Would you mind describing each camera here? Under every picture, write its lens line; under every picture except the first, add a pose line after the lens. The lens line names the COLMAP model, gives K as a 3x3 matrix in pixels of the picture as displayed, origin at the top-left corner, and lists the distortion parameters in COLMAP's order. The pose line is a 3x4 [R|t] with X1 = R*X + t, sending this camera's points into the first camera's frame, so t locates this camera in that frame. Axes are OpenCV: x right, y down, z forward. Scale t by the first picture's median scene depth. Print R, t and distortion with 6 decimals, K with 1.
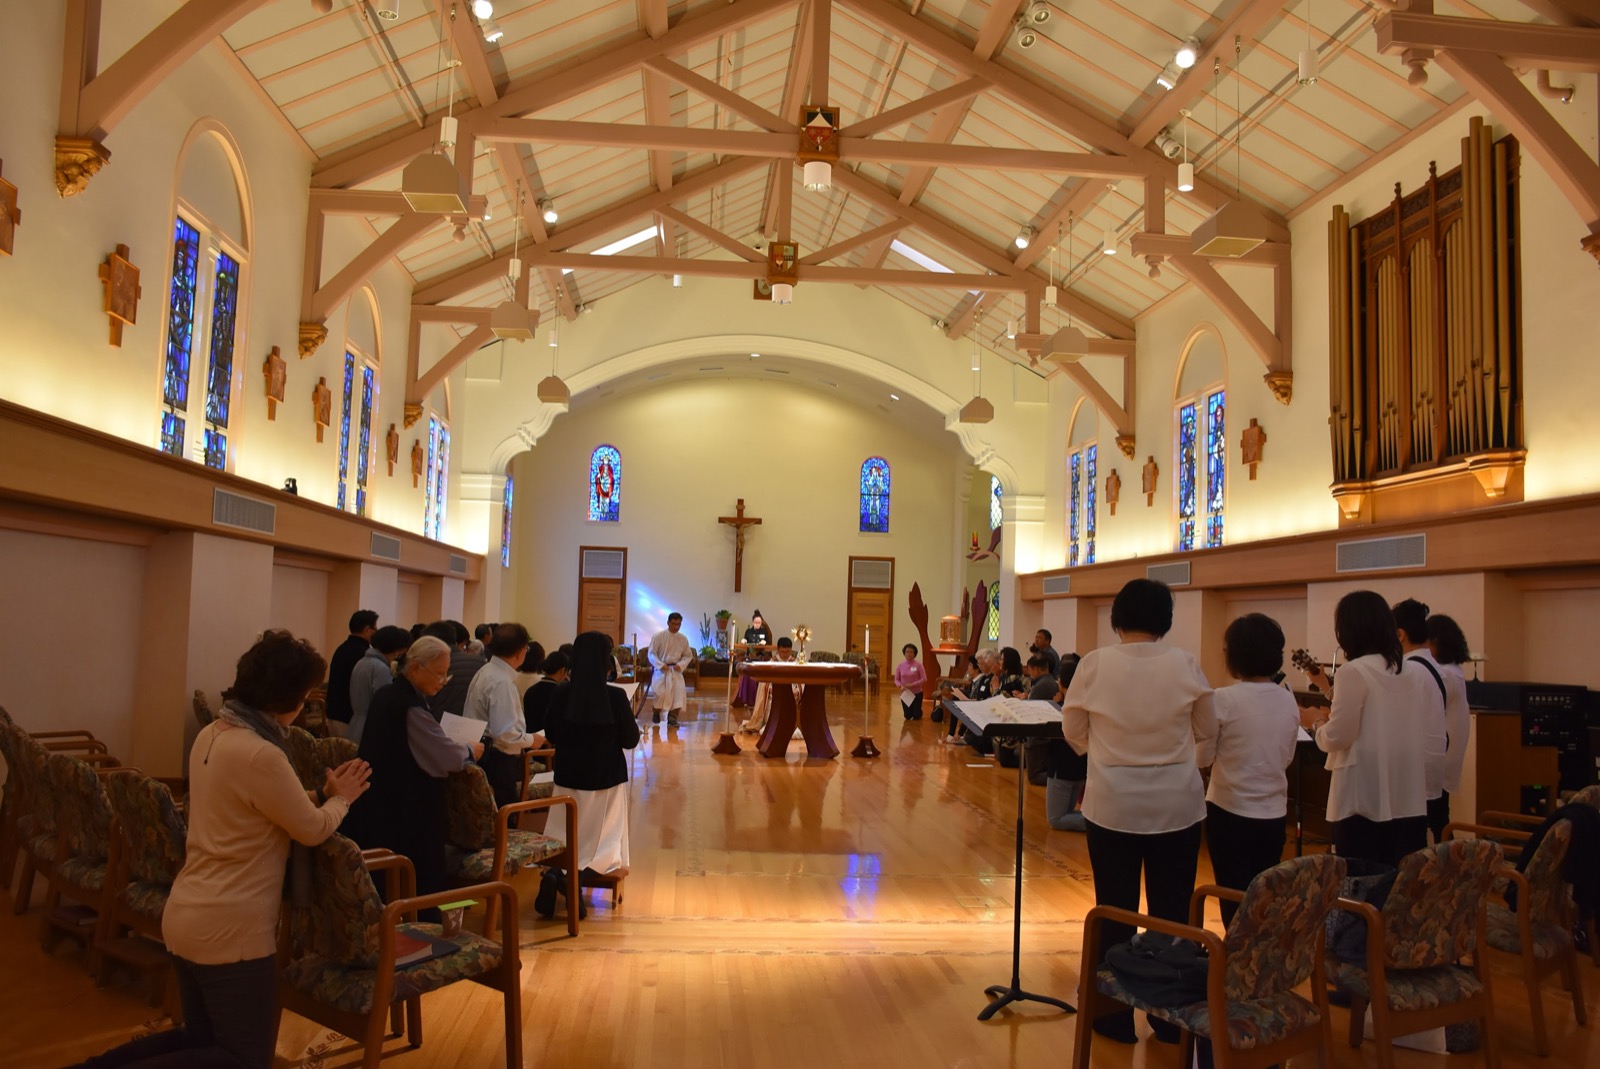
lens RADIAL K [[1324.1, 0, 801.7], [0, 1324.1, 533.9], [0, 0, 1]] dist [-0.107329, -0.001564]
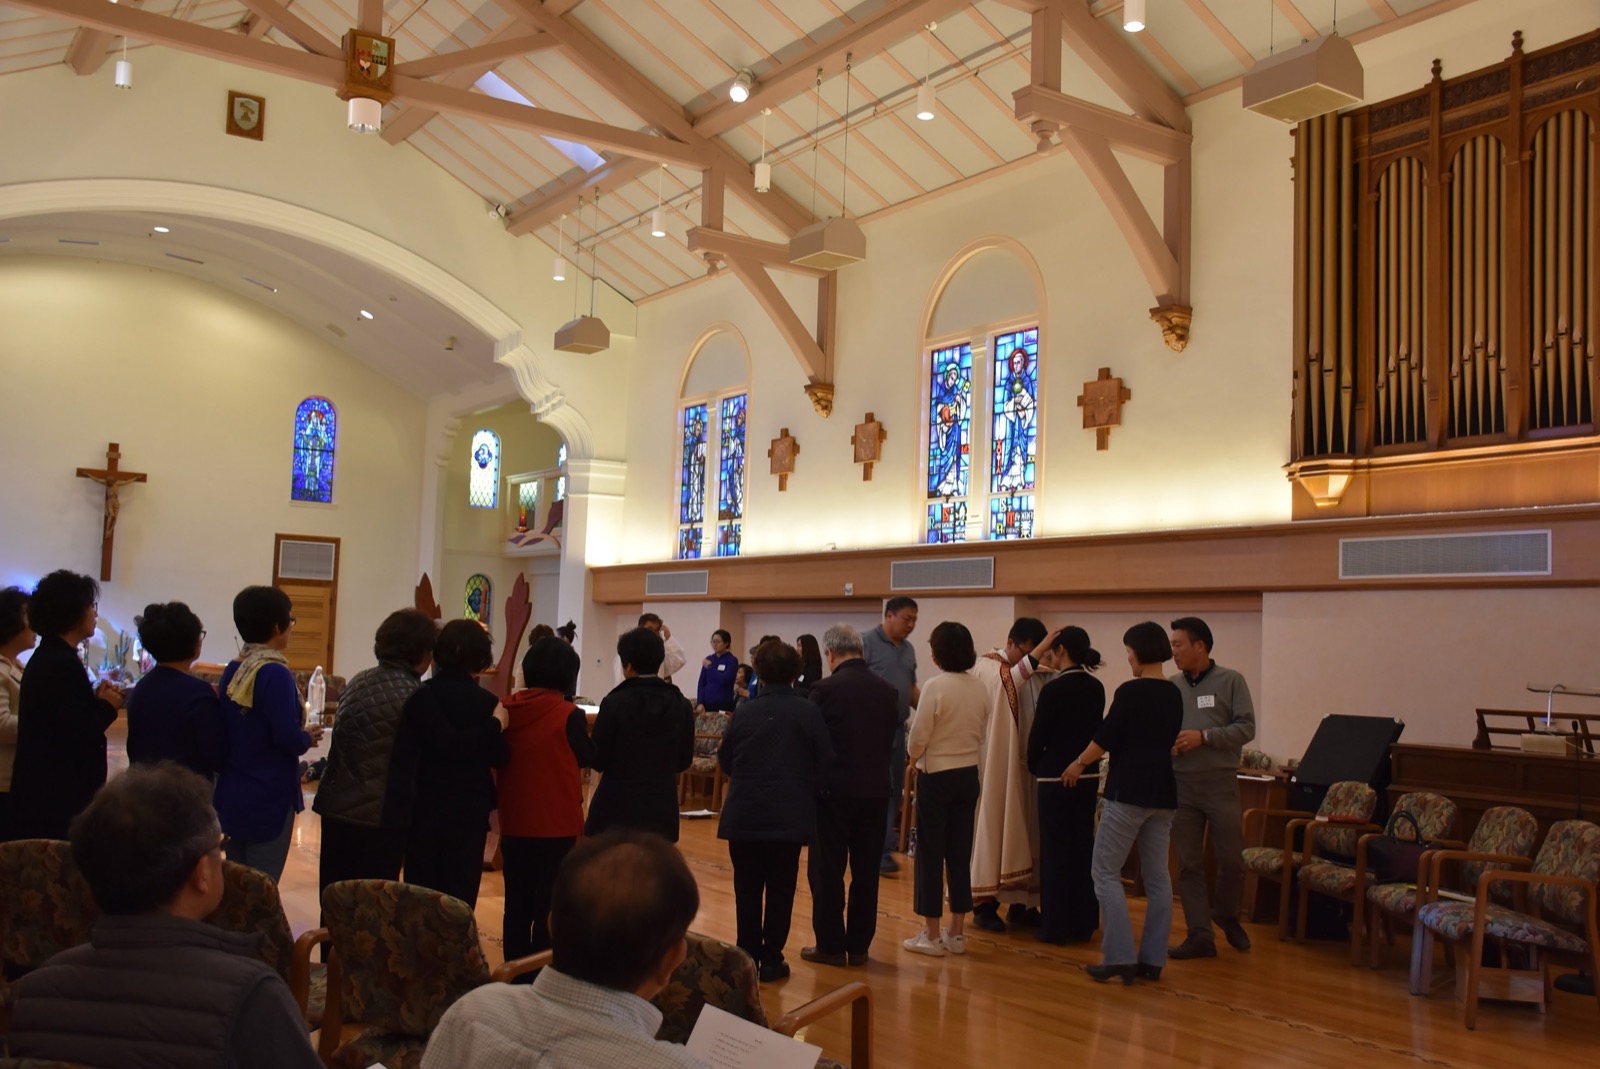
lens RADIAL K [[1501.3, 0, 802.4], [0, 1501.3, 542.3], [0, 0, 1]] dist [-0.089606, 0.185550]
pose [[0.872021, 0.033612, 0.488314, -0.172163], [-0.040239, 0.999185, 0.003082, 0.012183], [-0.487812, -0.022337, 0.872663, 0.268458]]
